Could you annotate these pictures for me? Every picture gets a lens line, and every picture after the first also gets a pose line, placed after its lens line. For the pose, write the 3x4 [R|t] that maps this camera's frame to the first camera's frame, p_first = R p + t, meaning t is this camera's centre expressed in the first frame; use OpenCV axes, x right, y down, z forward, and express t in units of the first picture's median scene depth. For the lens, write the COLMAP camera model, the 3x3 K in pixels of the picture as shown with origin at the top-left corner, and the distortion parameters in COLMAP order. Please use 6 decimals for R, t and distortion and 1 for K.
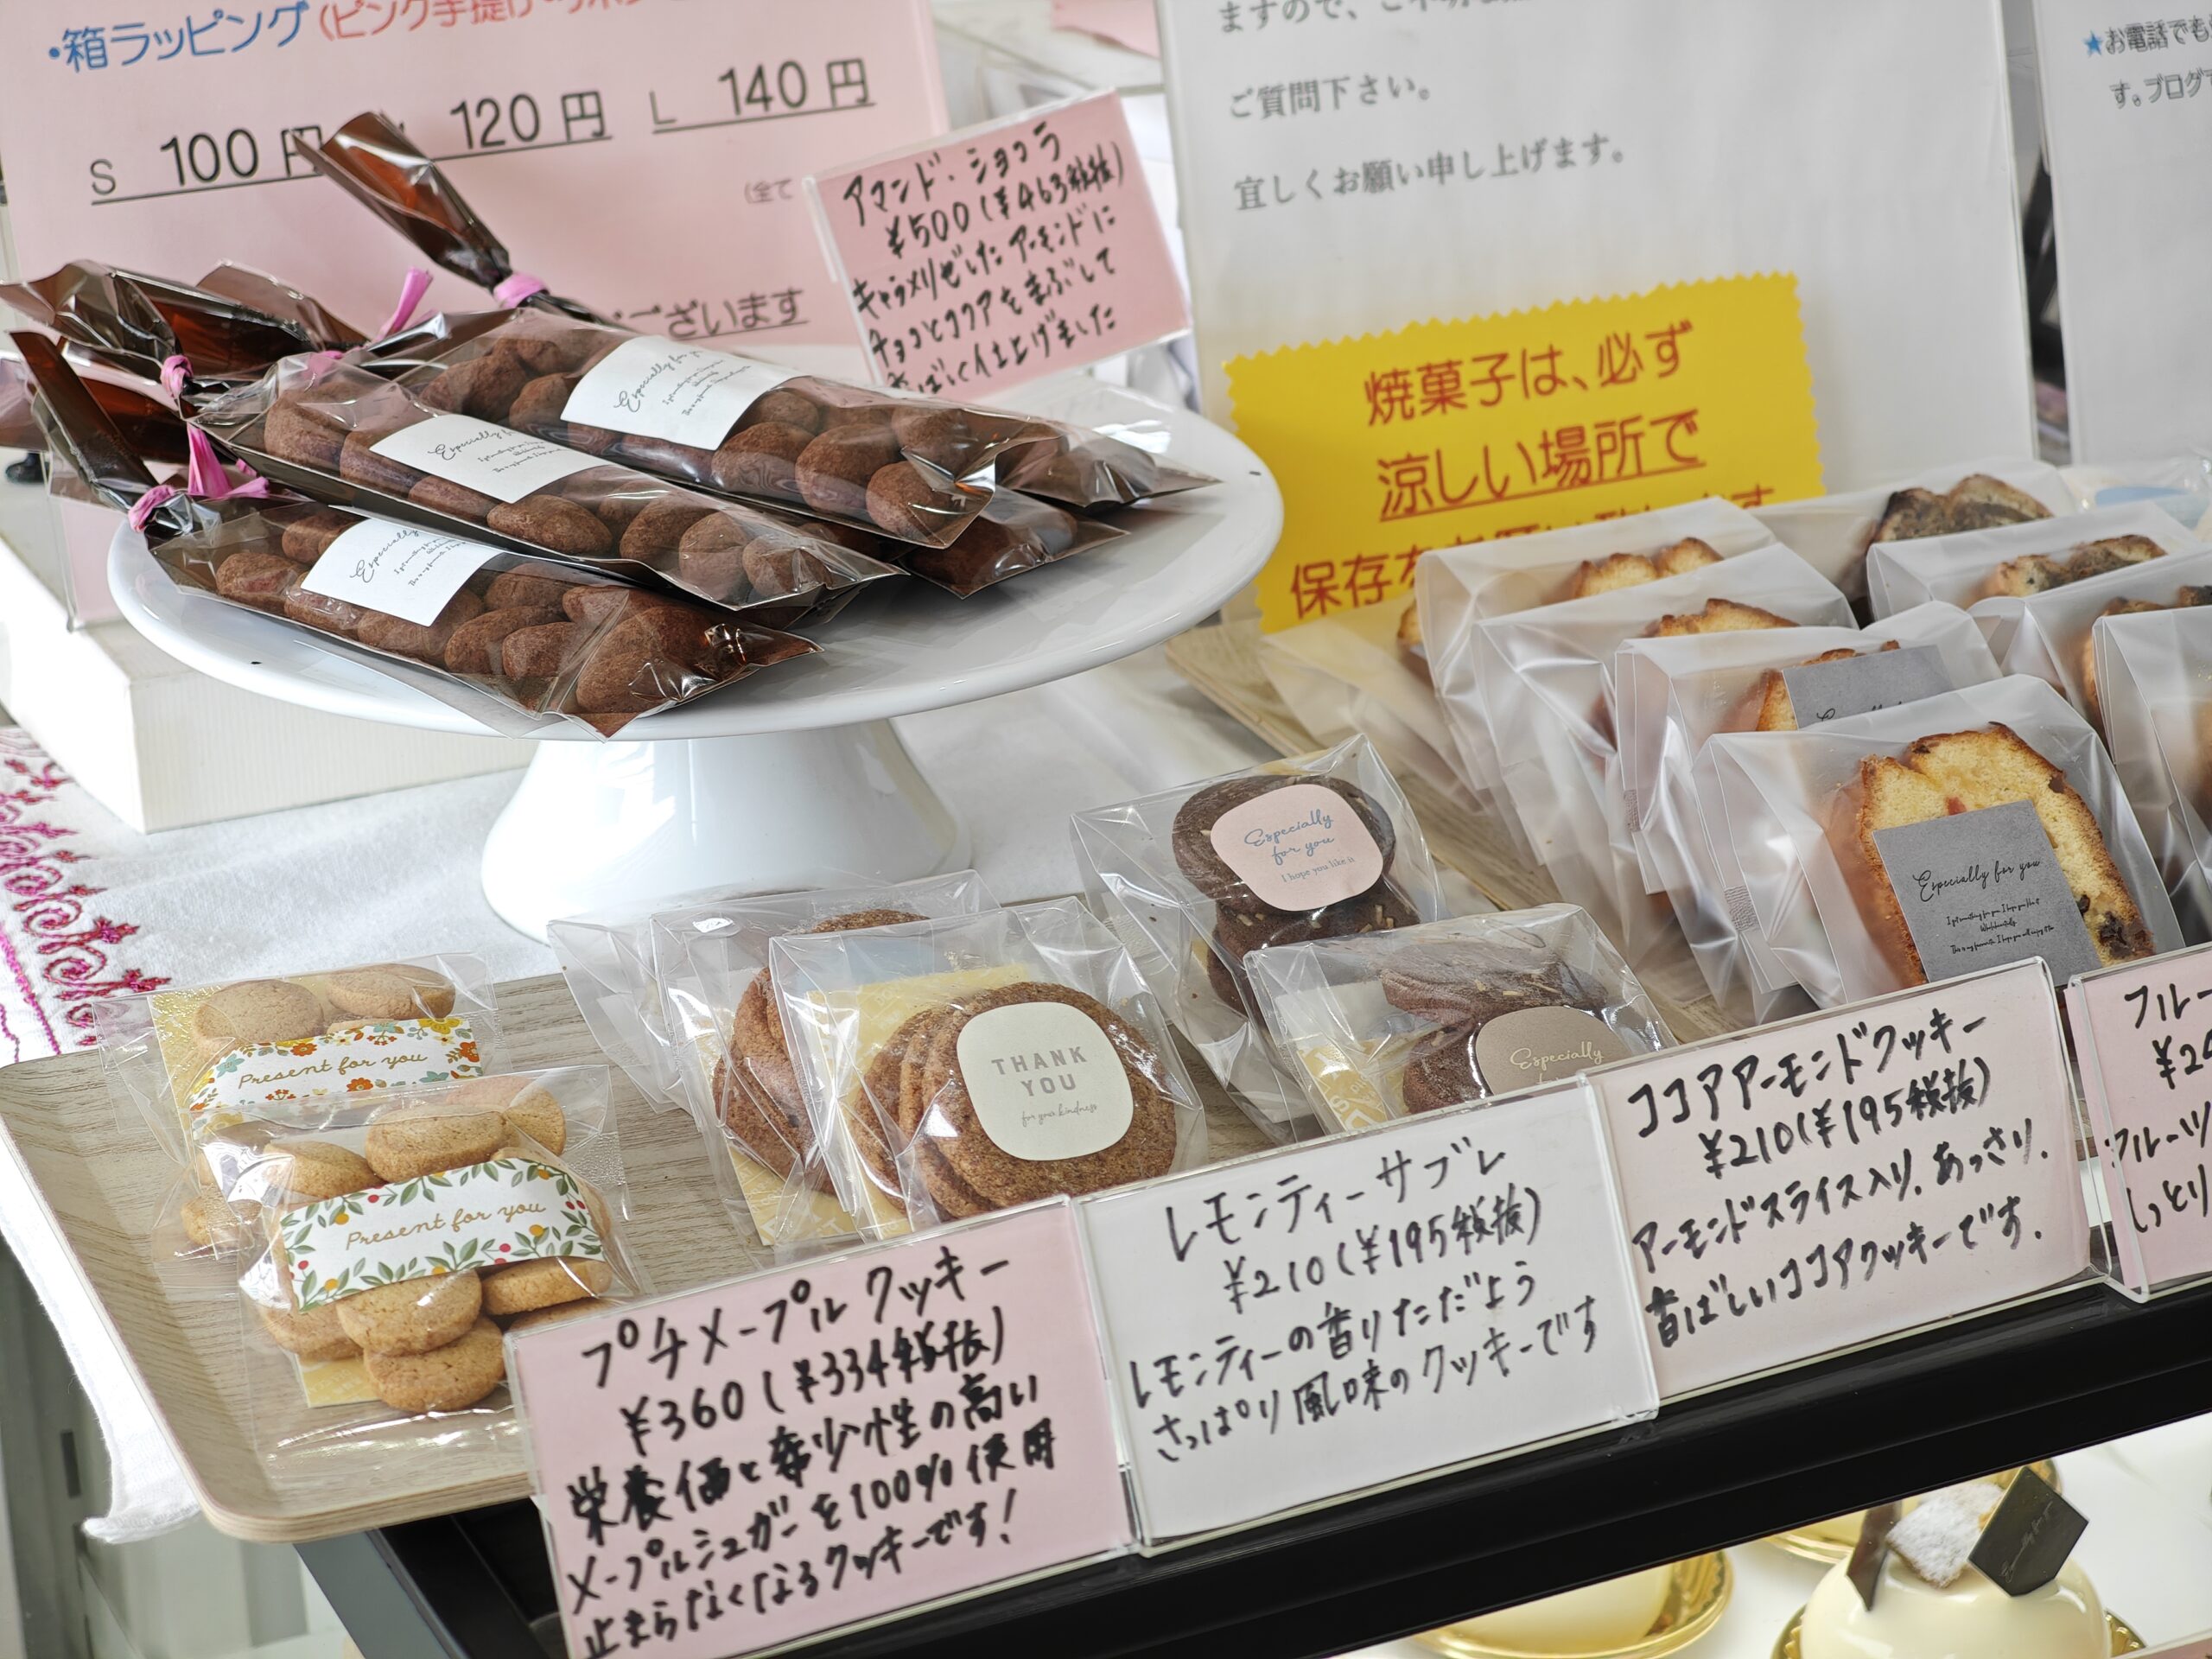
lens RADIAL K [[4758.1, 0, 1104.5], [0, 4758.1, 823.6], [0, 0, 1]] dist [0.050648, 0.000000]
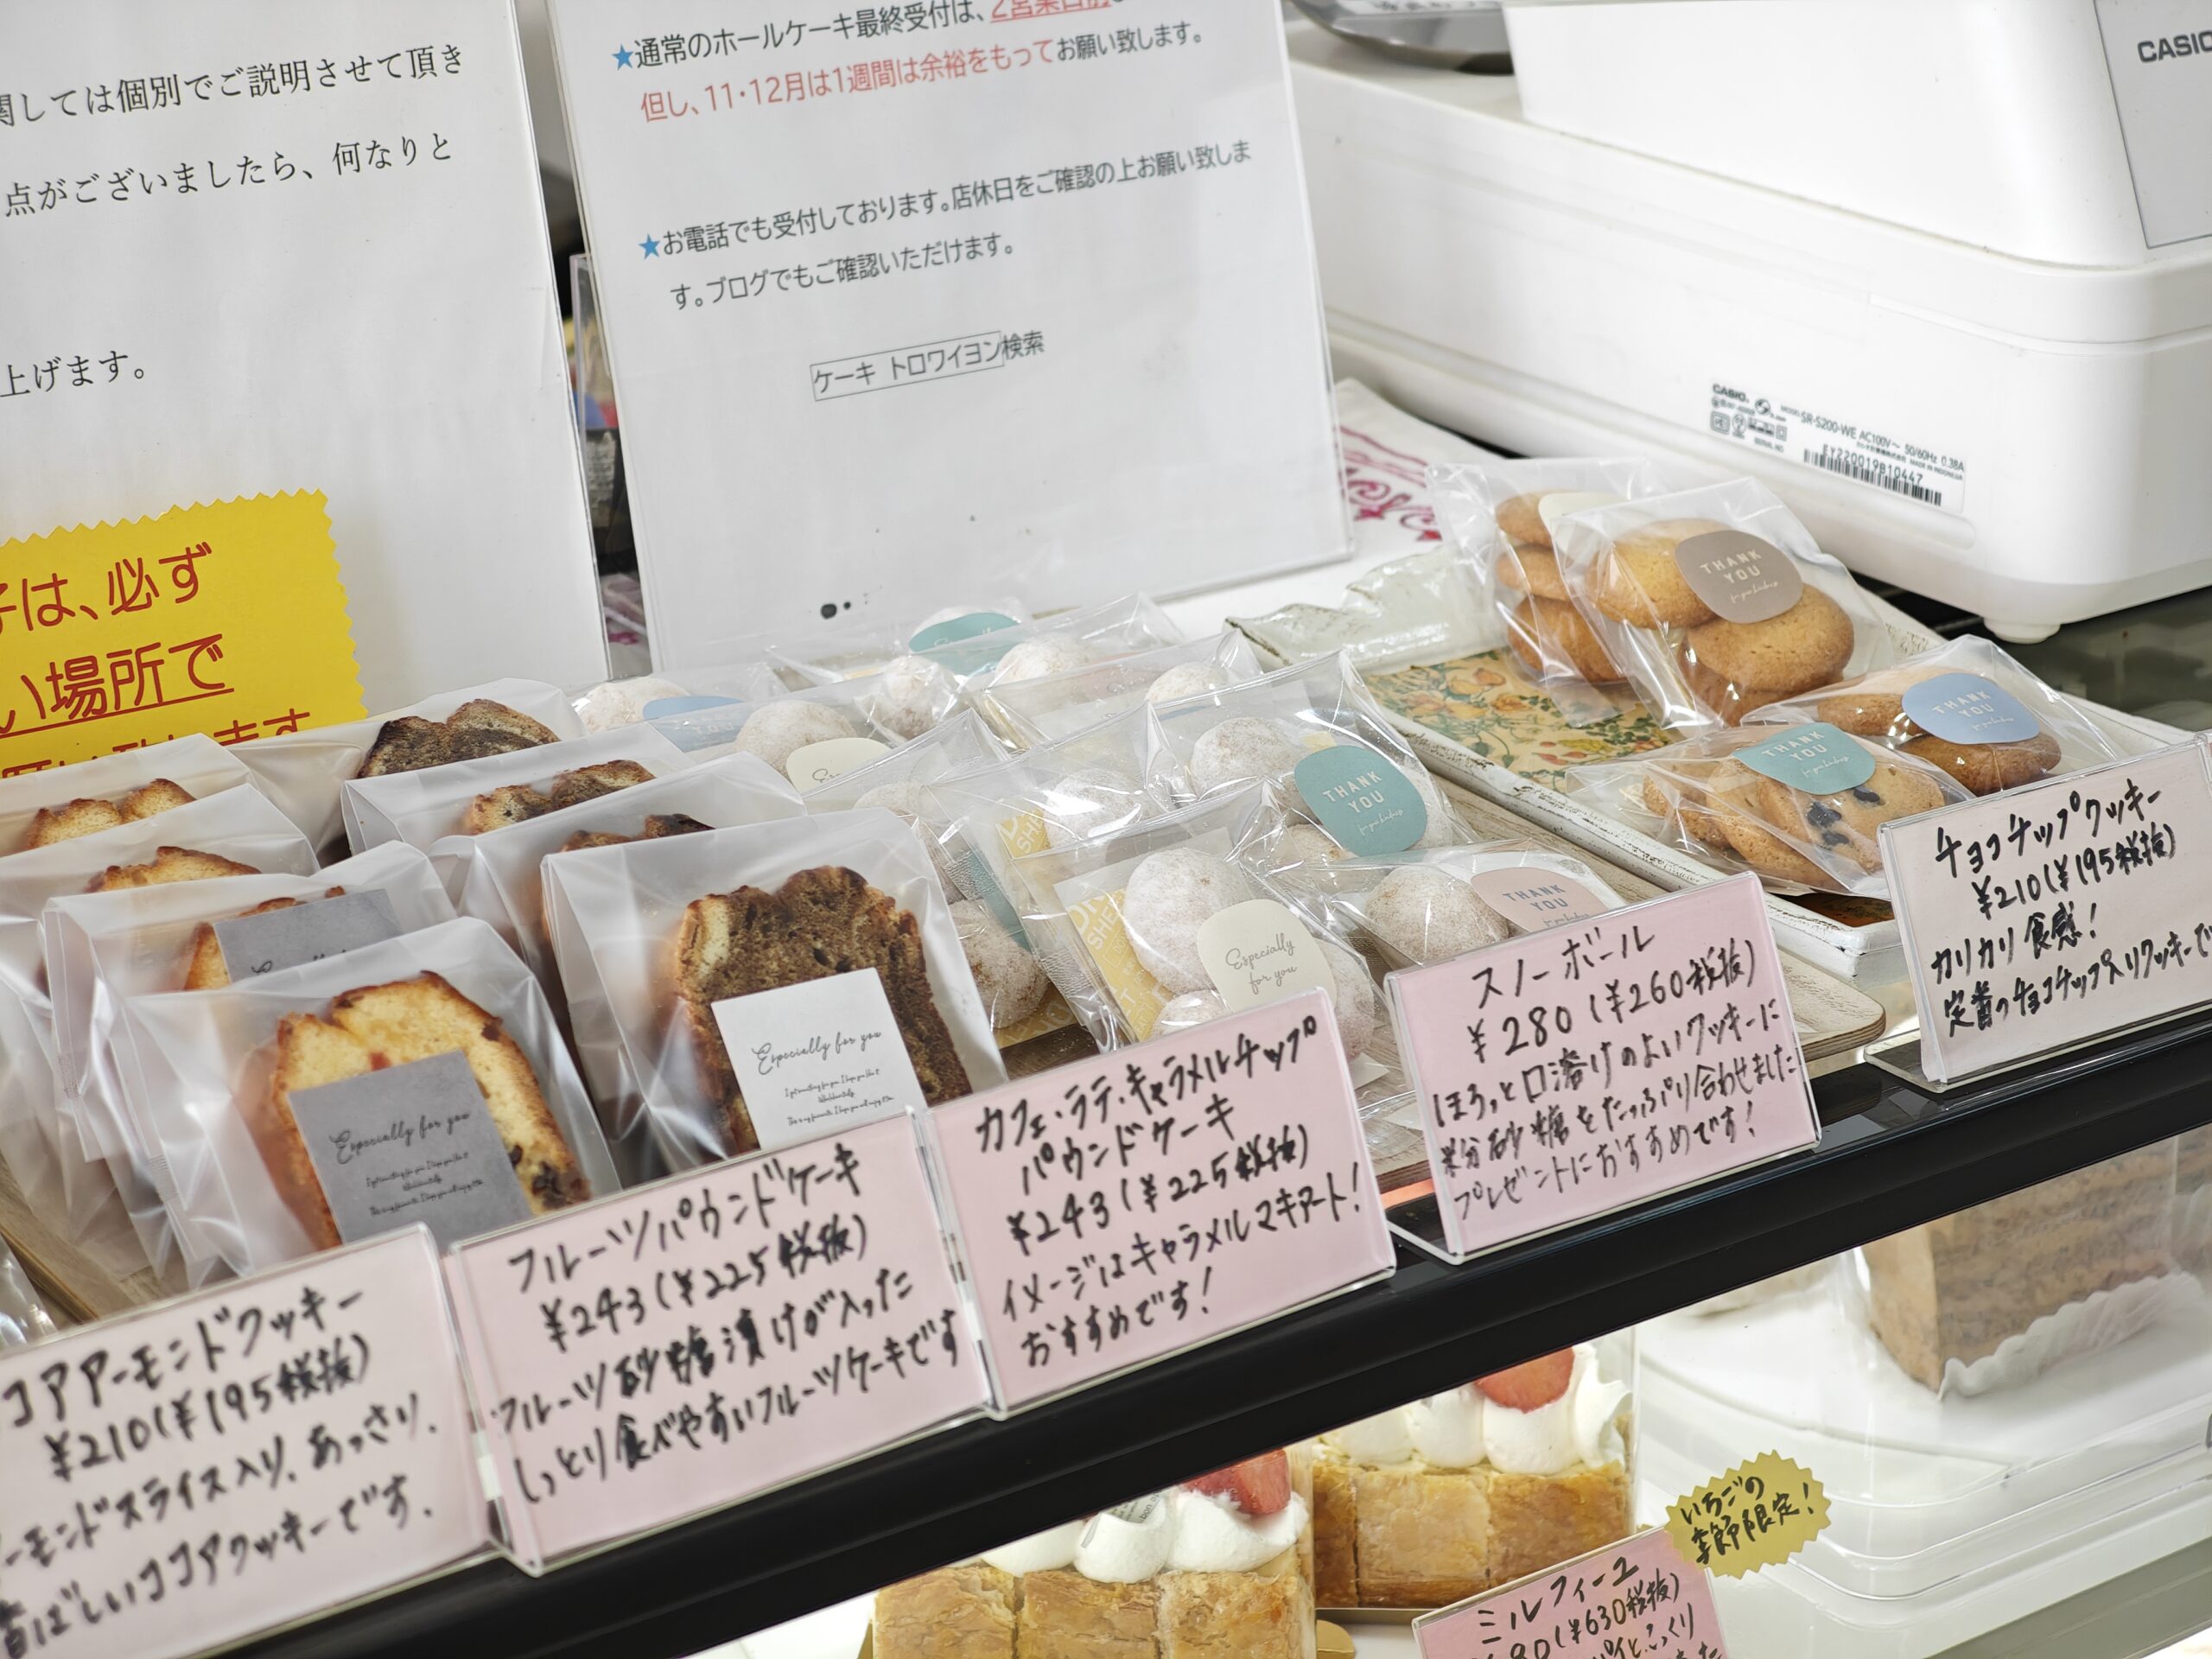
lens RADIAL K [[4758.1, 0, 1108.8], [0, 4758.1, 834.6], [0, 0, 1]] dist [0.050648, 0.000000]
pose [[0.983051, -0.038859, 0.179166, 0.150878], [0.042110, 0.999010, -0.014377, -0.029296], [-0.178430, 0.021678, 0.983714, 0.016339]]
